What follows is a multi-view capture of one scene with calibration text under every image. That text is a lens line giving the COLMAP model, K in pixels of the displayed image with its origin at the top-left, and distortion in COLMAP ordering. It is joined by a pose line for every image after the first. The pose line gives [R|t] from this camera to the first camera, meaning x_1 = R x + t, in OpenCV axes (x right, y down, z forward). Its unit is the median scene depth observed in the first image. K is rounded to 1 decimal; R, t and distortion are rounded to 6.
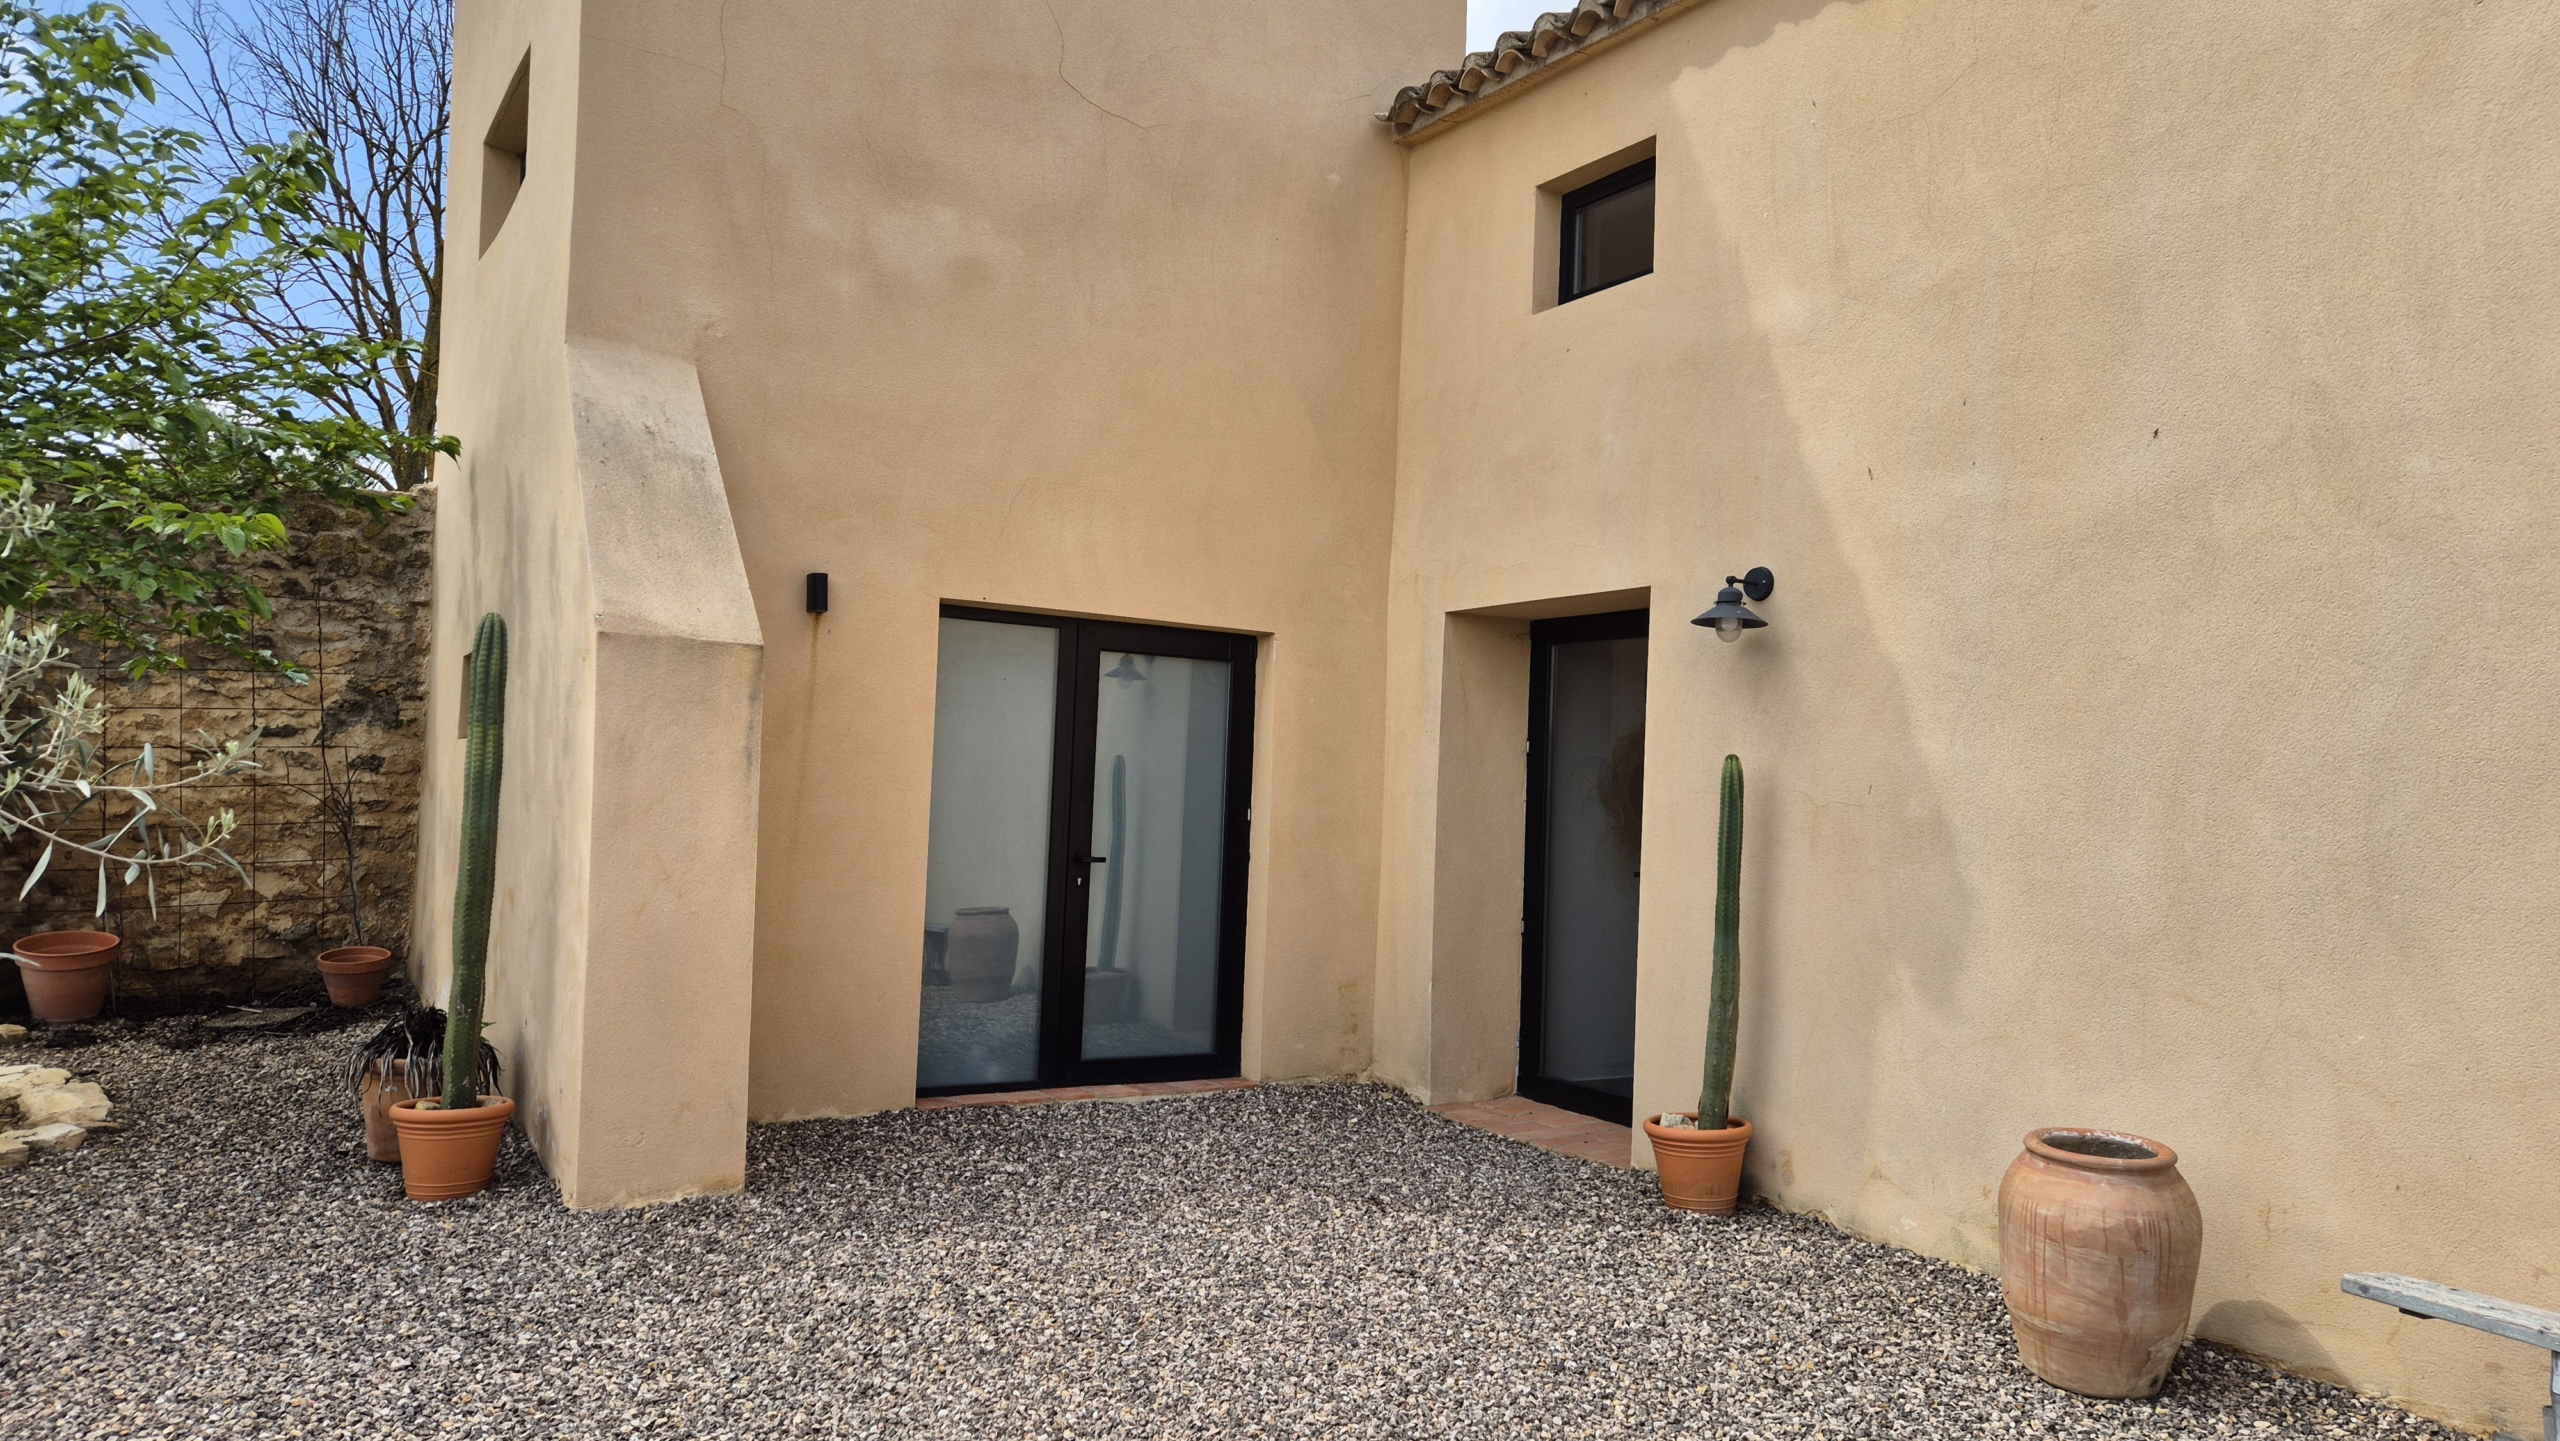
lens RADIAL K [[1714.1, 0, 1275.8], [0, 1714.1, 733.4], [0, 0, 1]] dist [0.070883, -0.055680]
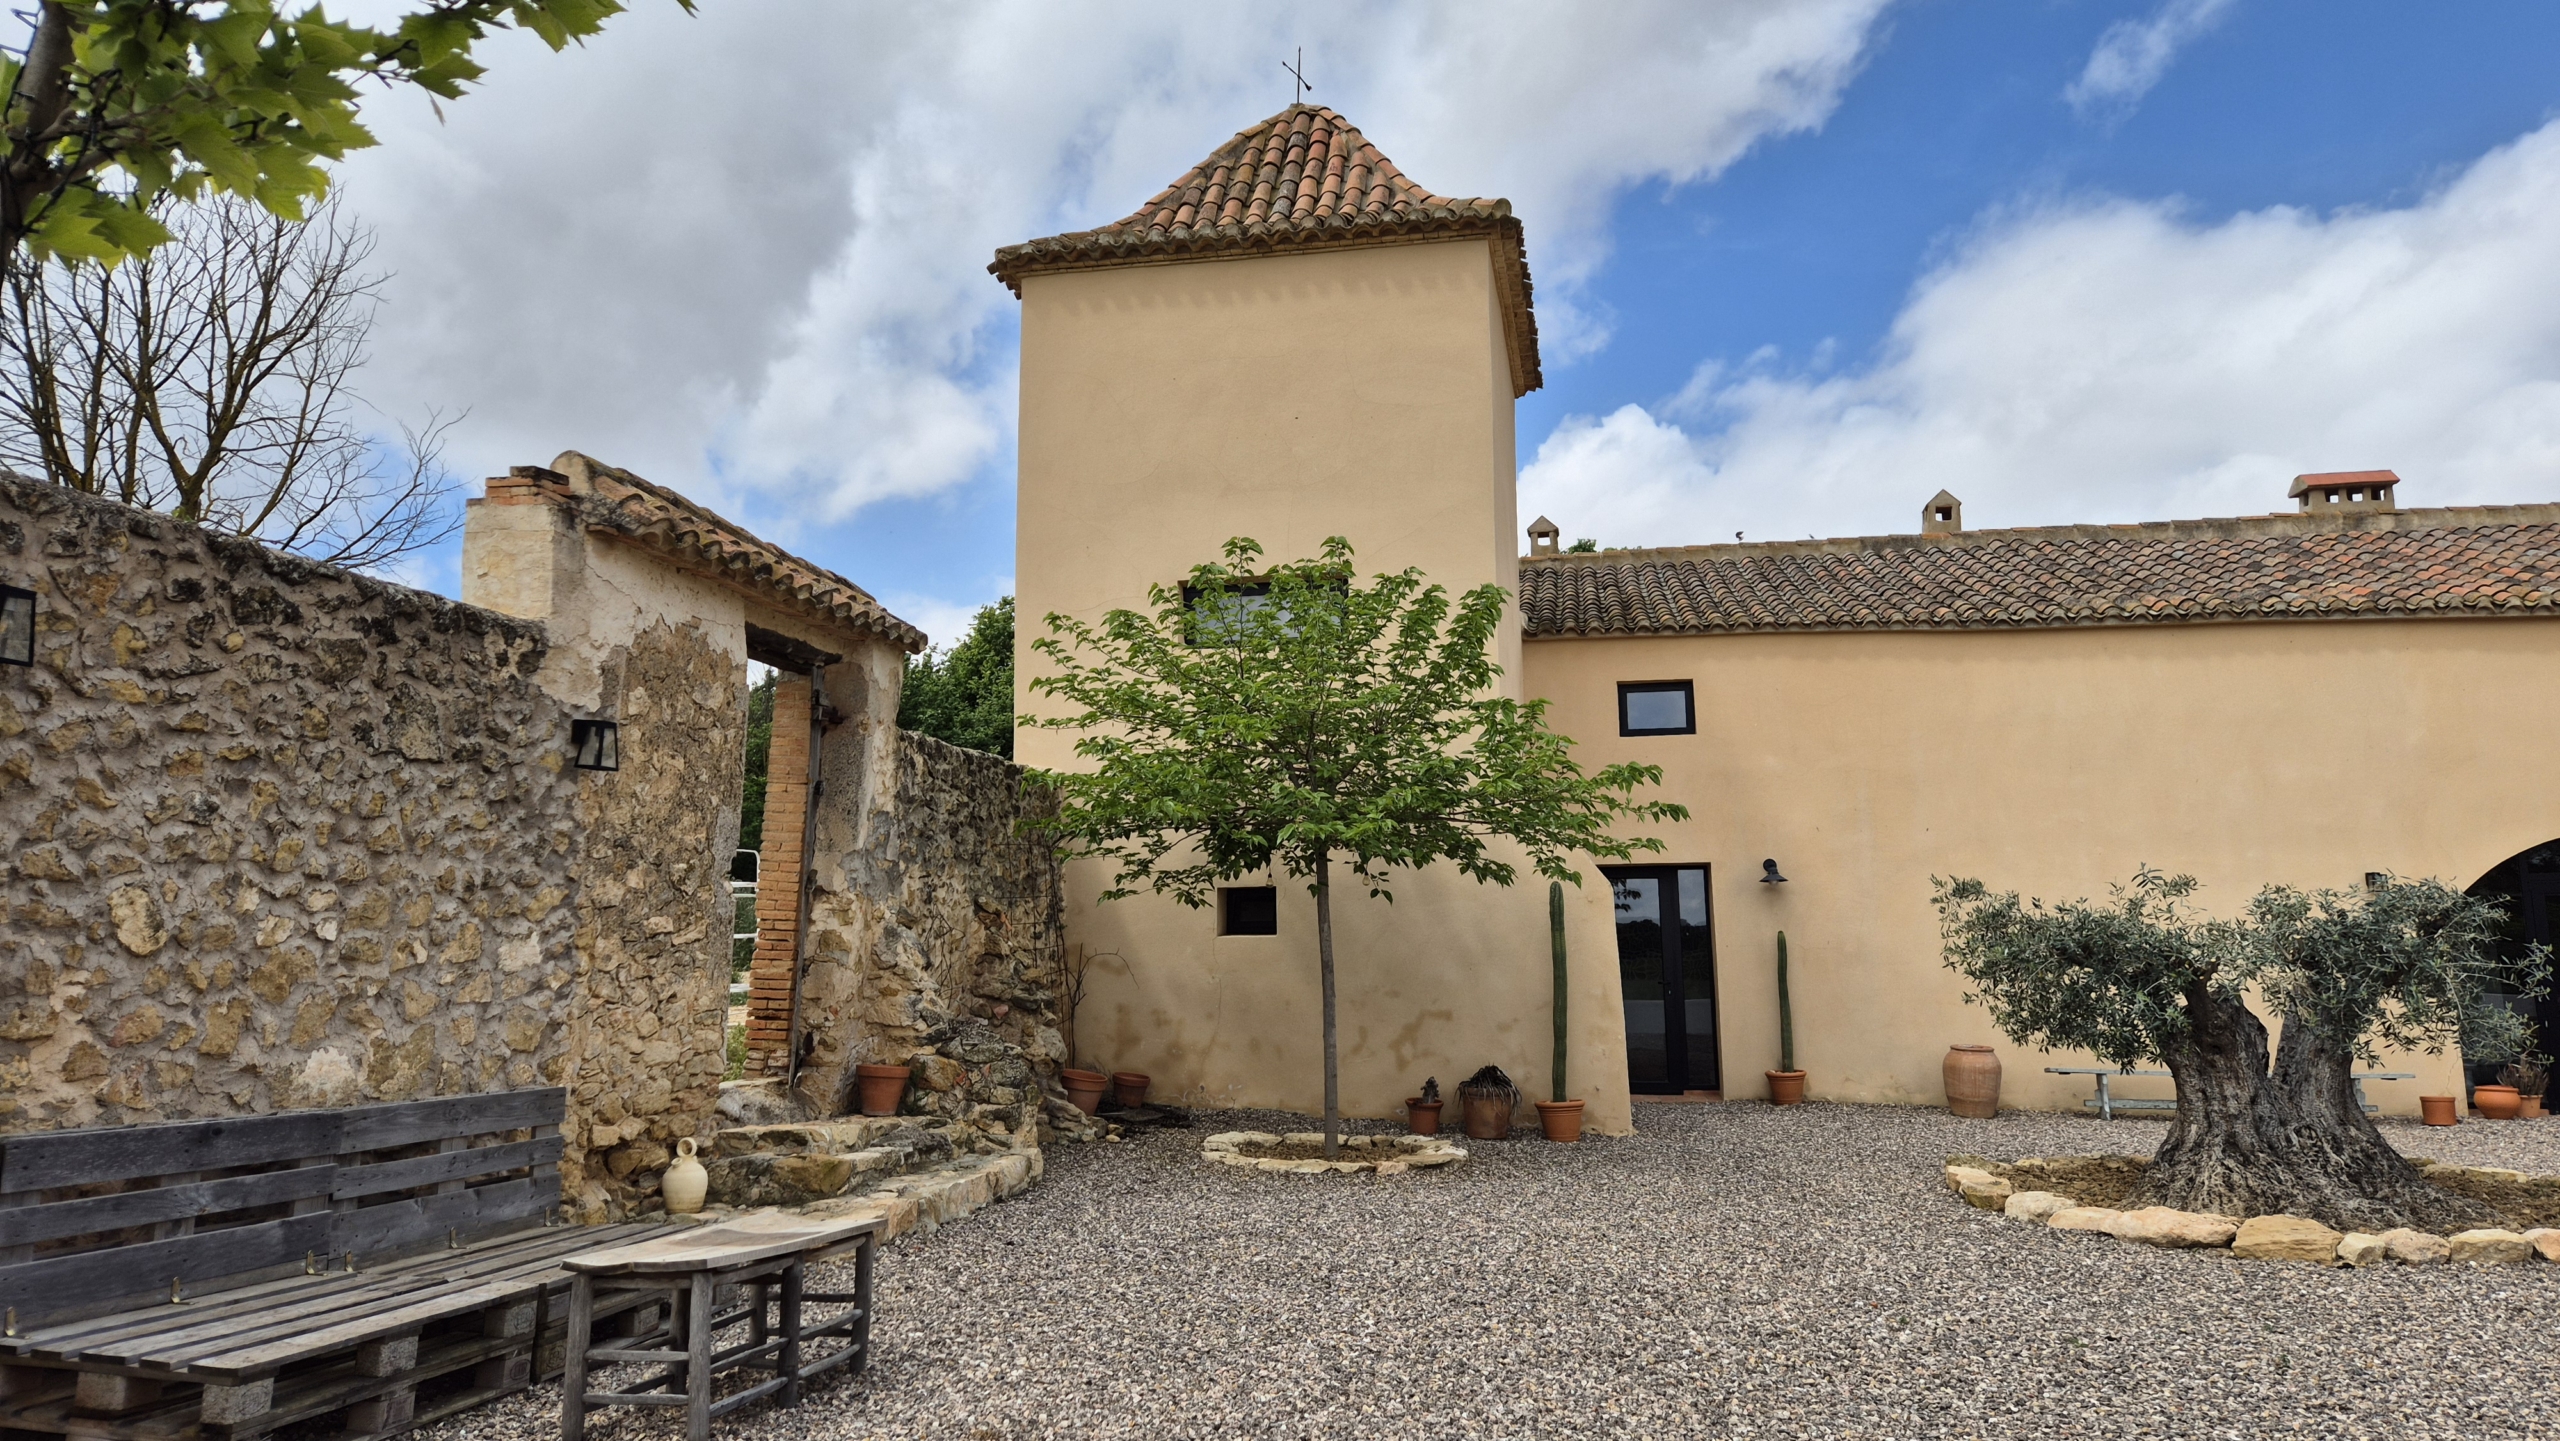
lens RADIAL K [[1714.1, 0, 1278.9], [0, 1714.1, 693.2], [0, 0, 1]] dist [0.070883, -0.055680]
pose [[0.675013, 0.075349, 0.733948, -1.876589], [0.007822, 0.993985, -0.109240, -0.056139], [-0.737765, 0.079479, 0.670363, -0.210434]]
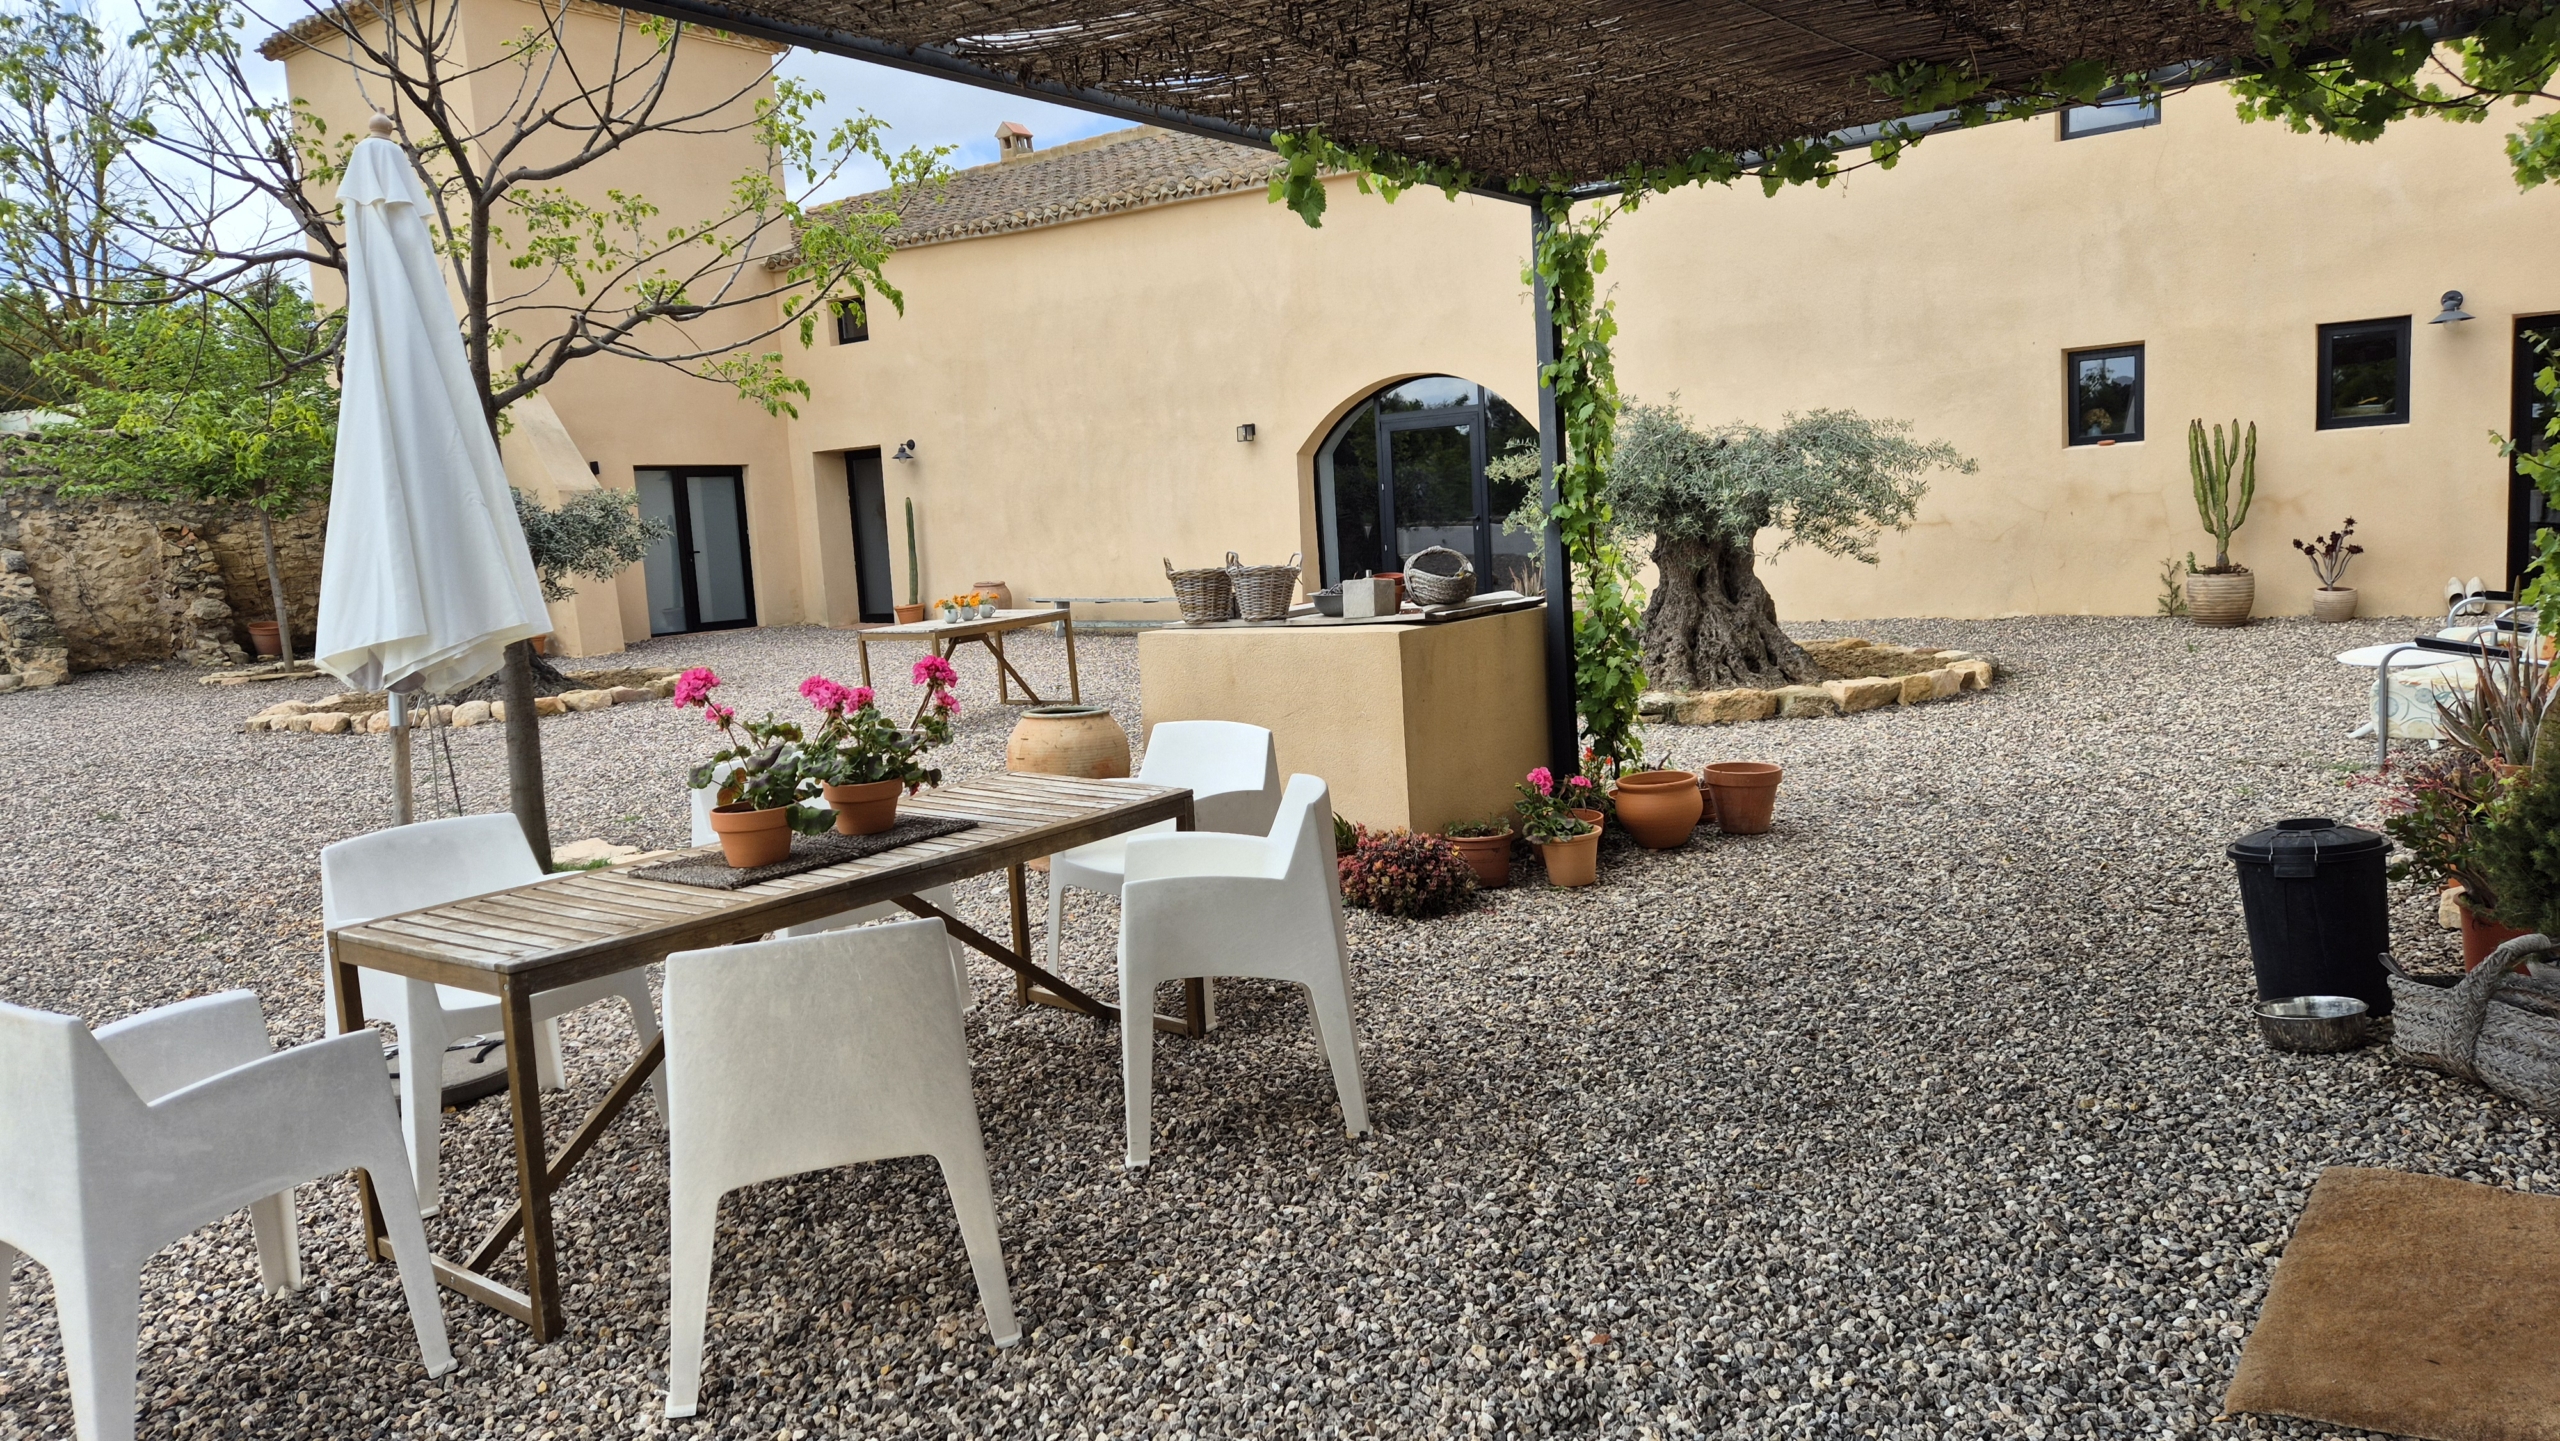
lens RADIAL K [[1714.1, 0, 1270.3], [0, 1714.1, 709.9], [0, 0, 1]] dist [0.070883, -0.055680]
pose [[0.928496, -0.133851, 0.346380, -0.251636], [0.081084, 0.983348, 0.162643, -0.057503], [-0.362382, -0.122927, 0.923888, -2.034619]]
